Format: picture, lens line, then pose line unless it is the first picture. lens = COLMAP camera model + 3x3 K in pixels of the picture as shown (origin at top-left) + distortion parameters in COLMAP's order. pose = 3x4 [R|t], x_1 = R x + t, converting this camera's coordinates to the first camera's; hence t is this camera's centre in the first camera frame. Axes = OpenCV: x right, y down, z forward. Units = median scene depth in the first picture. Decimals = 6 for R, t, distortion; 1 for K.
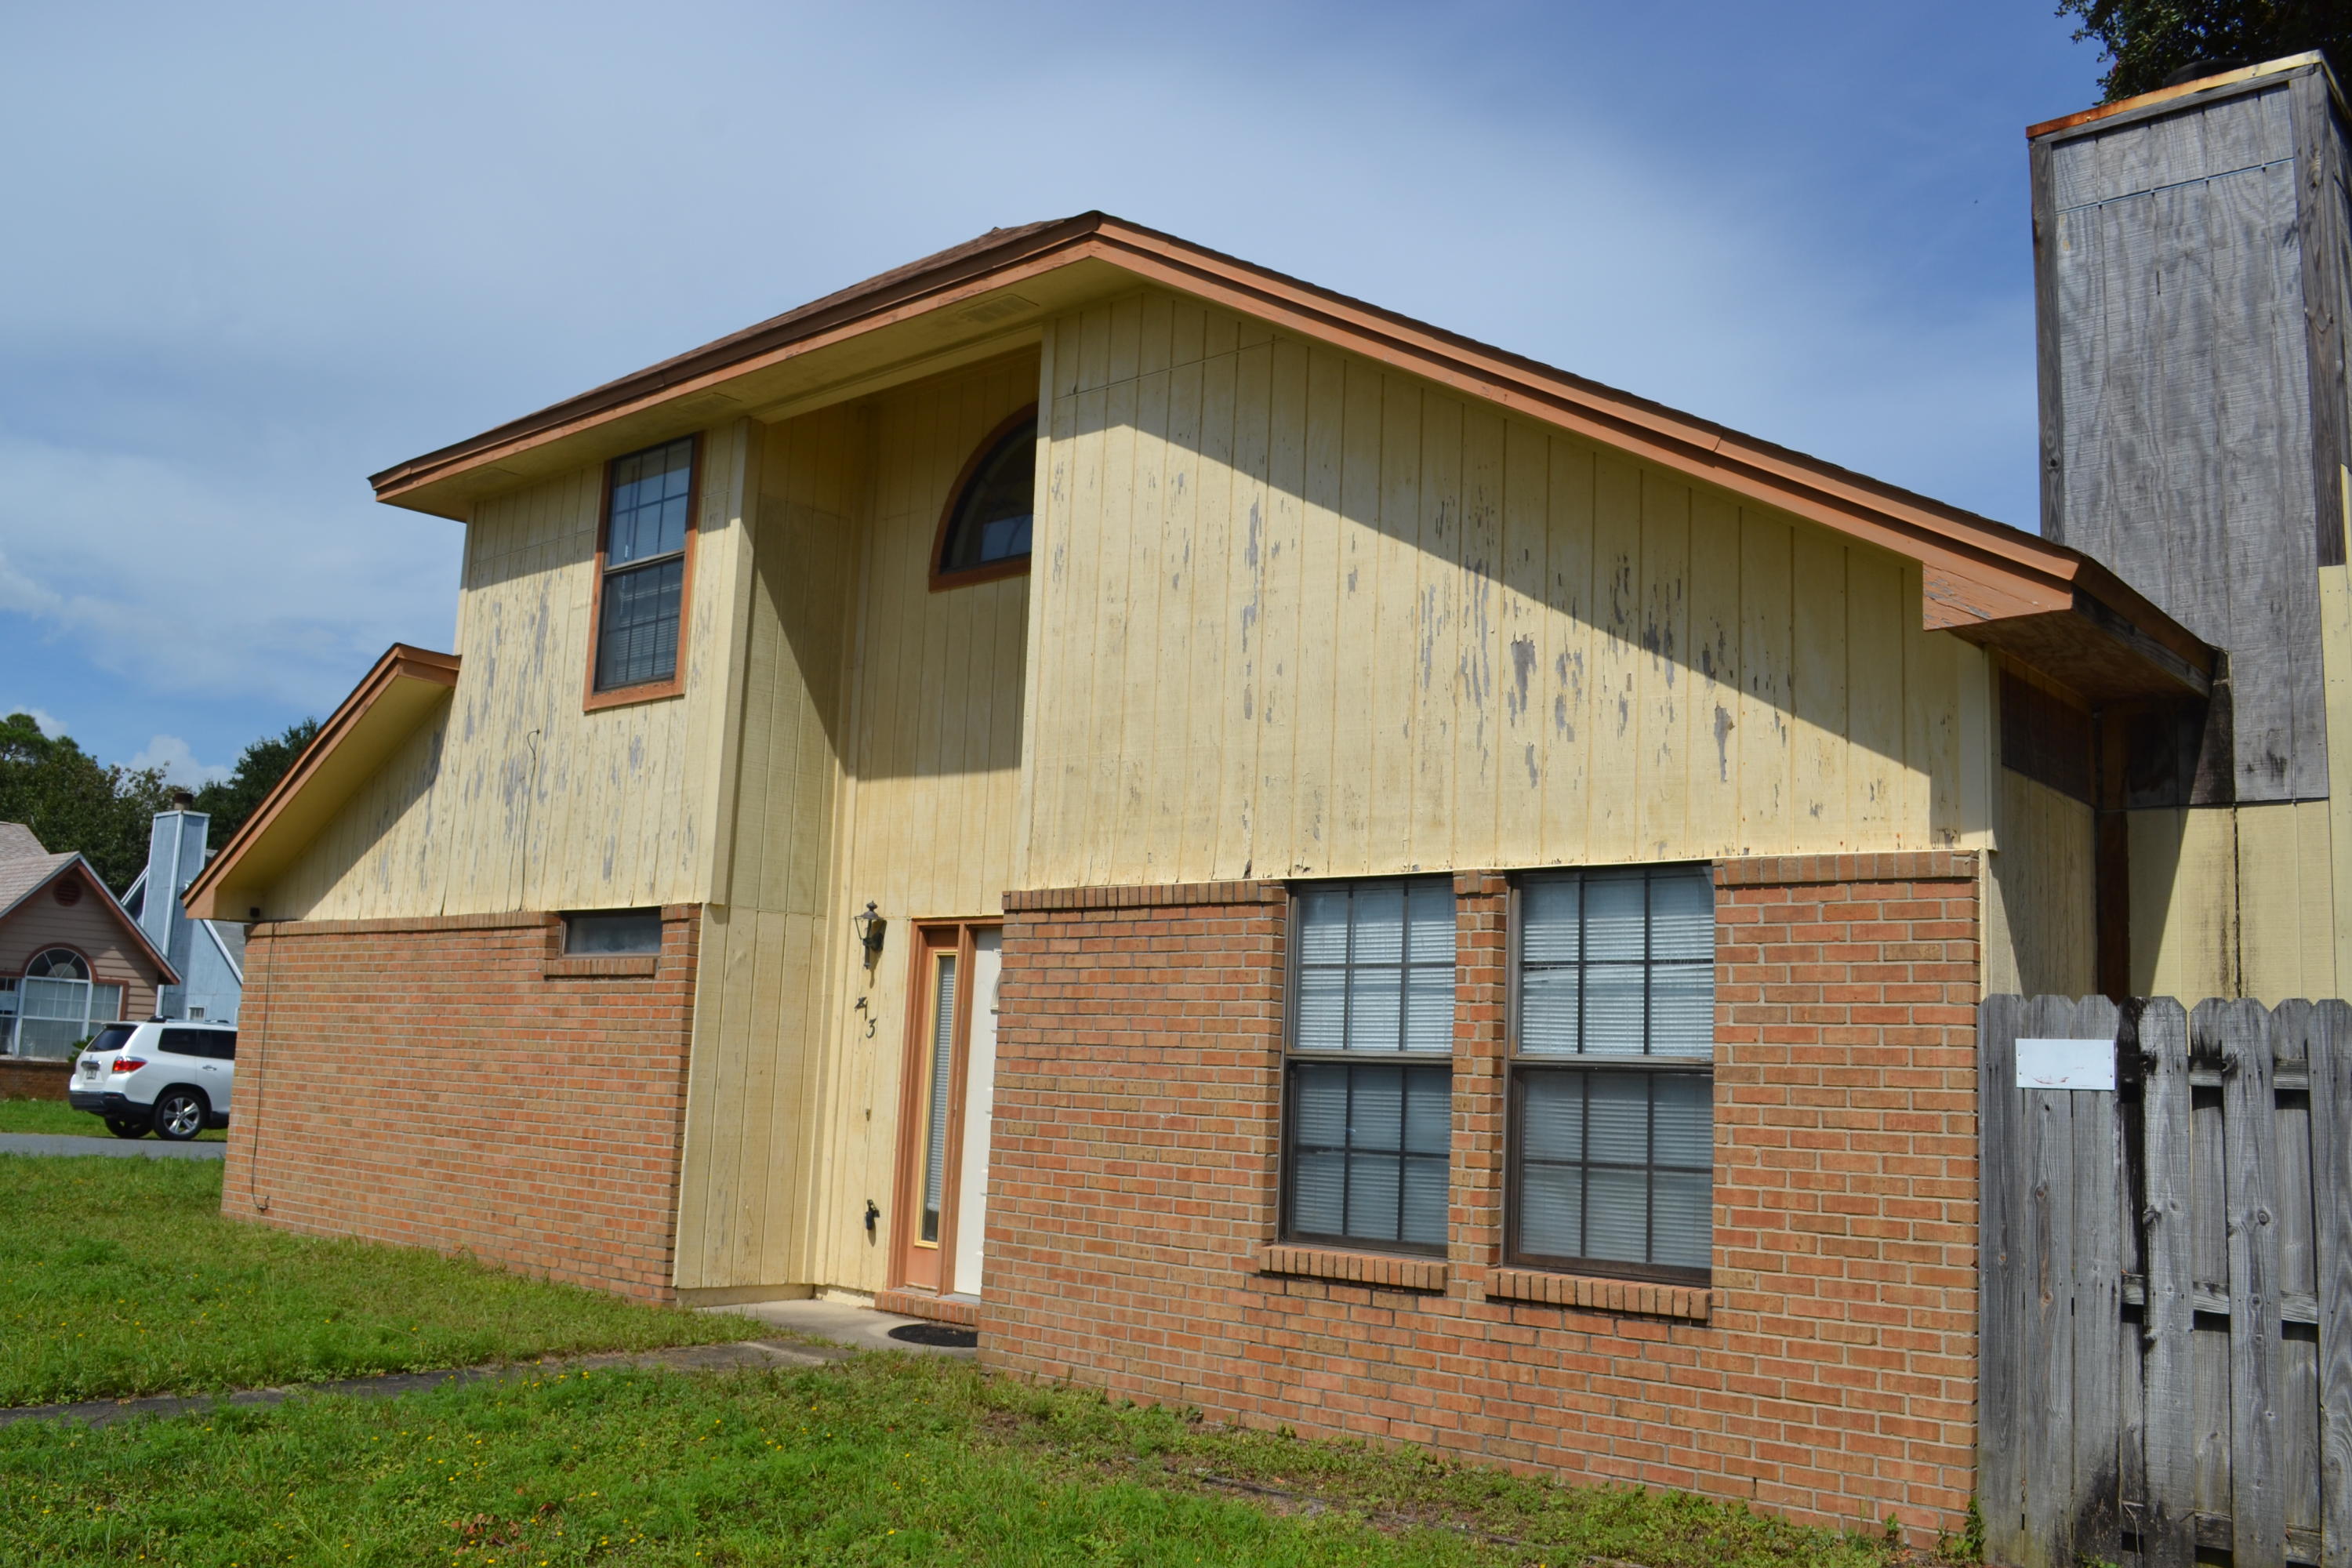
lens RADIAL K [[2027.0, 0, 1148.0], [0, 2027.0, 776.6], [0, 0, 1]] dist [-0.081412, 0.012797]
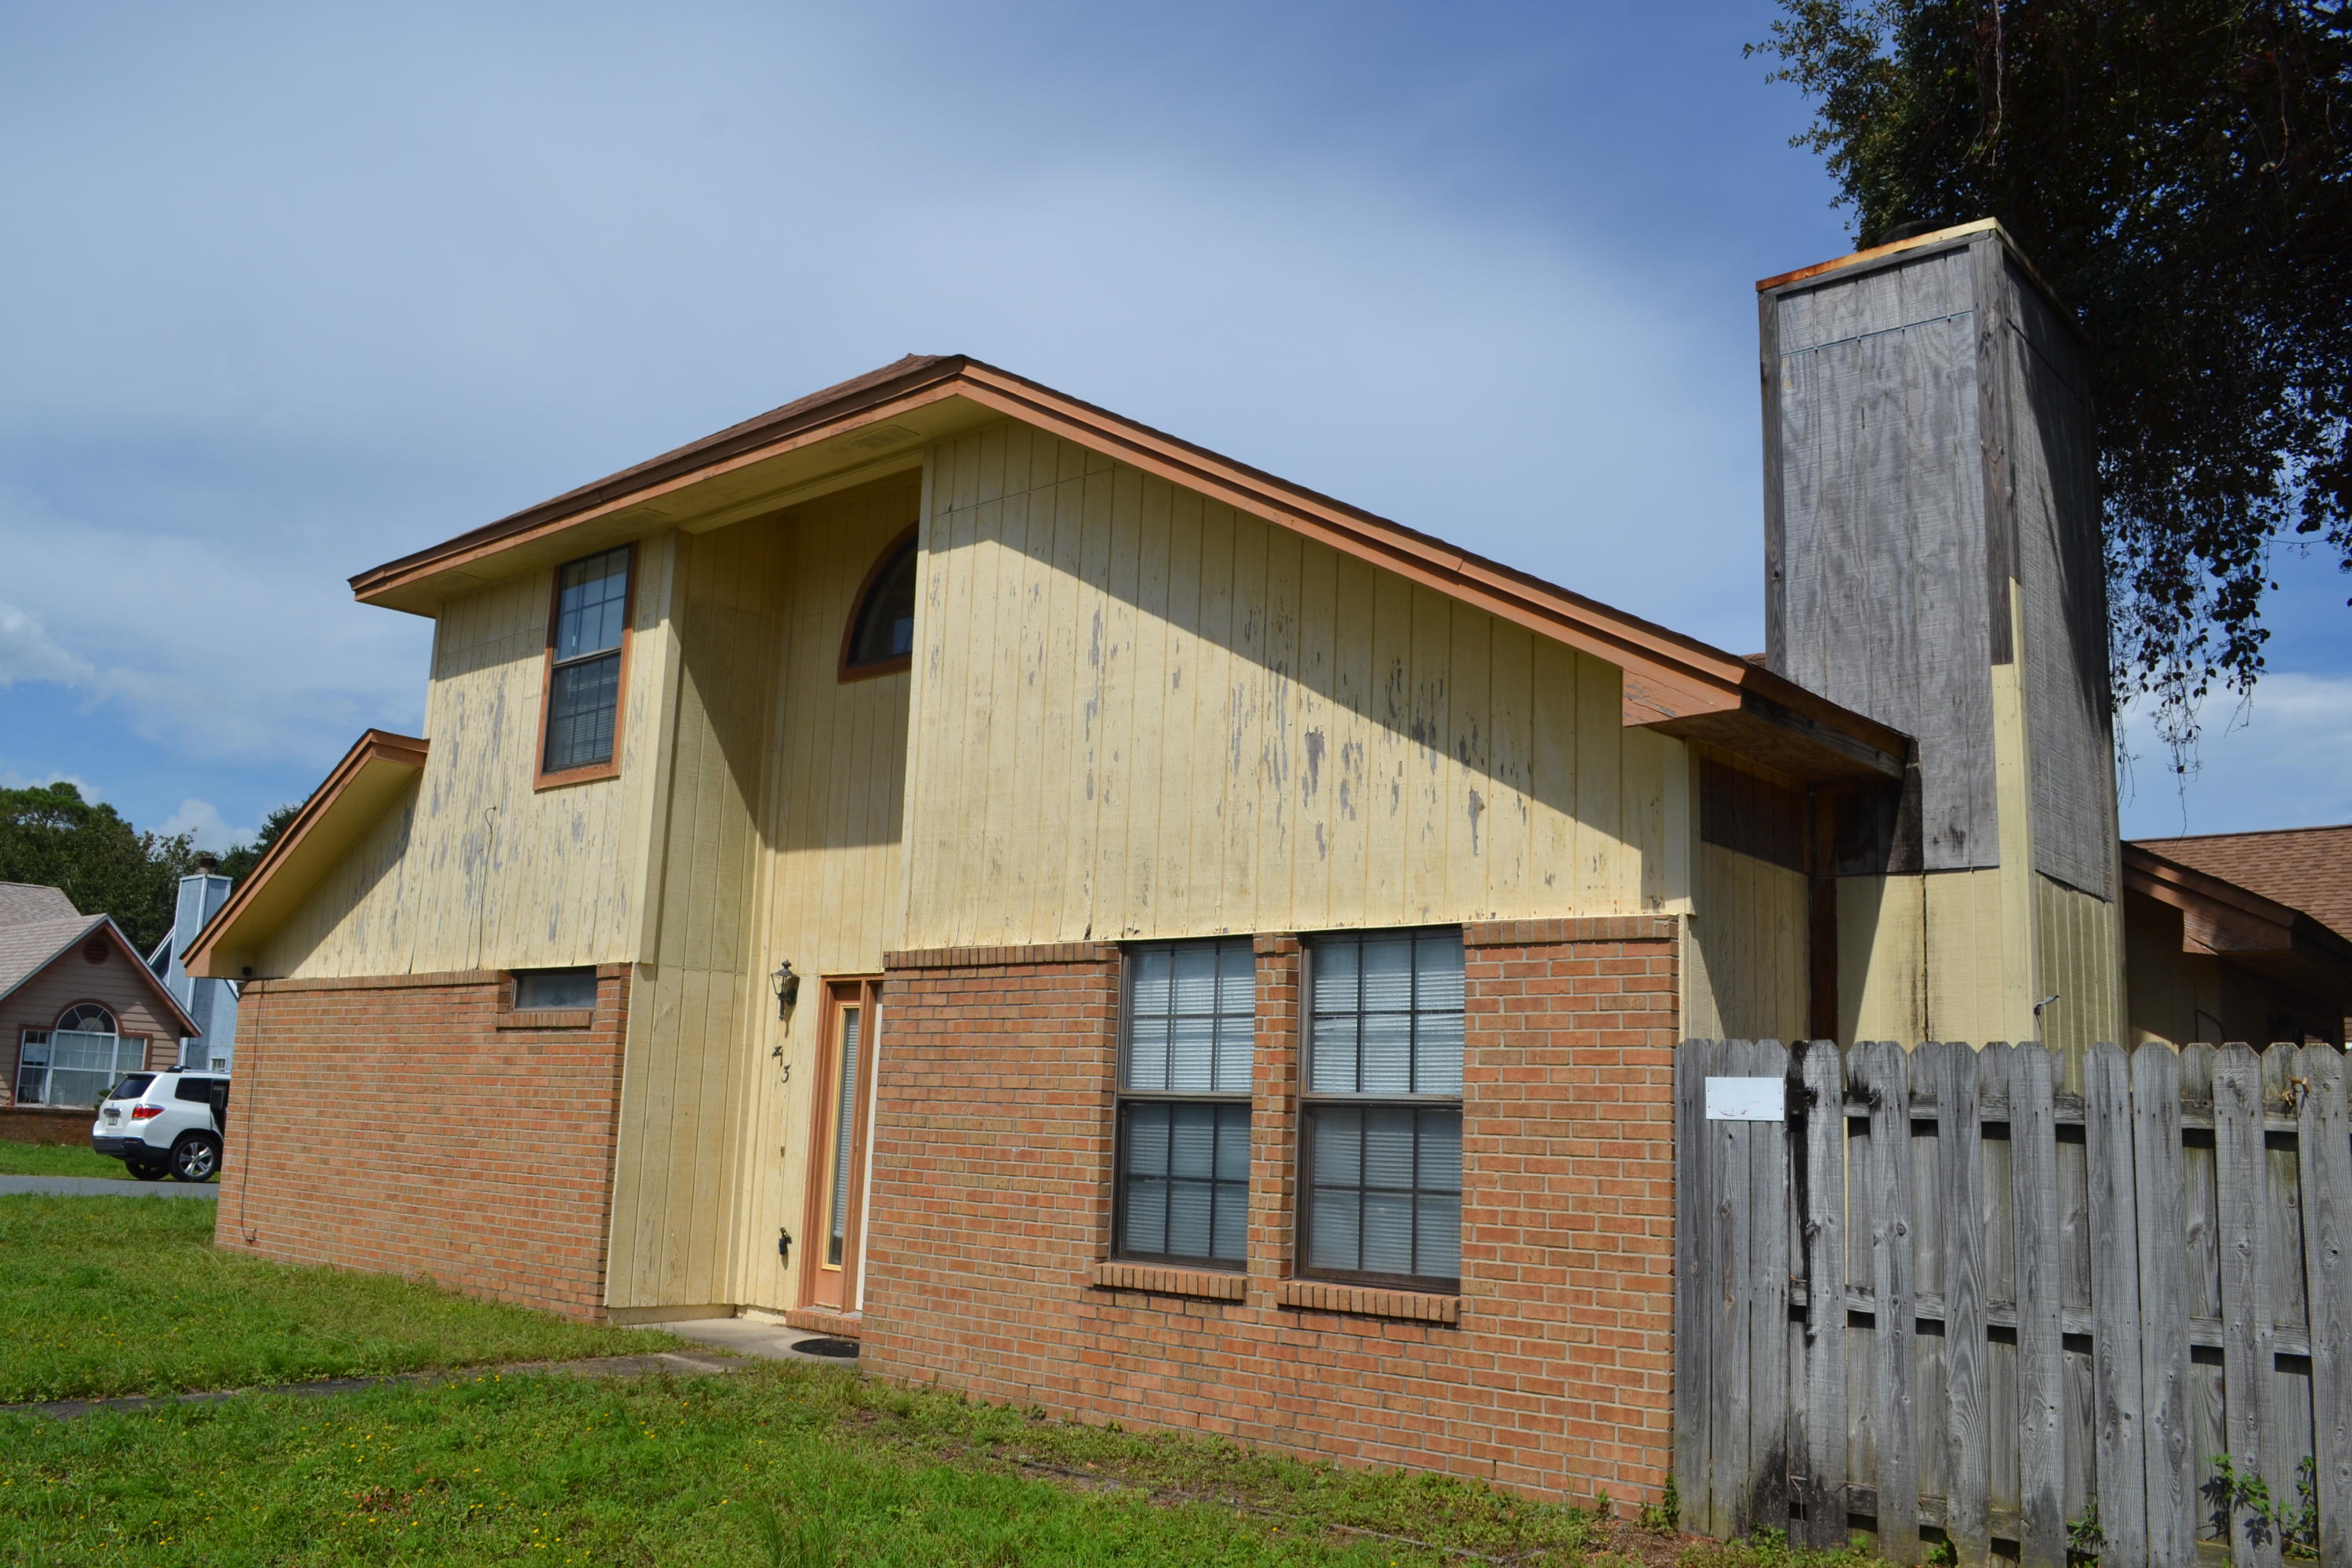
lens RADIAL K [[1916.3, 0, 1150.5], [0, 1916.3, 782.7], [0, 0, 1]] dist [-0.083123, 0.010480]
pose [[0.999956, -0.004778, 0.008012, 0.077873], [0.005001, 0.999596, -0.027980, -0.007998], [-0.007875, 0.028019, 0.999576, -0.081196]]
